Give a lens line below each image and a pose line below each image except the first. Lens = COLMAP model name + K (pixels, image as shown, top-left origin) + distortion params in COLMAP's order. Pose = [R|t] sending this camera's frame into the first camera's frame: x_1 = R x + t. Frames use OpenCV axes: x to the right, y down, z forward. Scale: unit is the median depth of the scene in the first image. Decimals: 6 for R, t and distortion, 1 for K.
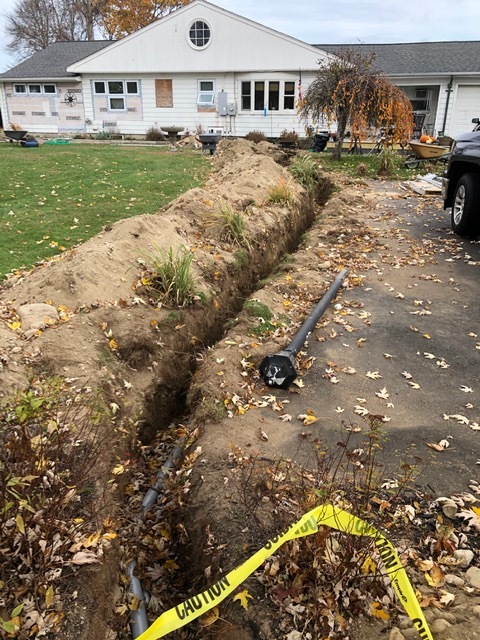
lens RADIAL K [[519.8, 0, 240.5], [0, 519.8, 320.2], [0, 0, 1]] dist [0.012489, 0.004061]
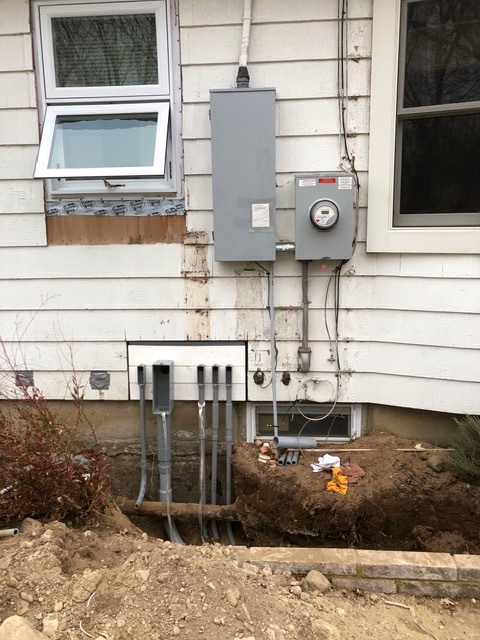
lens RADIAL K [[519.8, 0, 239.7], [0, 519.8, 319.1], [0, 0, 1]] dist [0.012489, 0.004061]
pose [[0.977854, -0.057232, 0.201312, -0.061900], [0.094127, 0.979376, -0.178782, -0.355229], [-0.186928, 0.193771, 0.963074, 0.874637]]
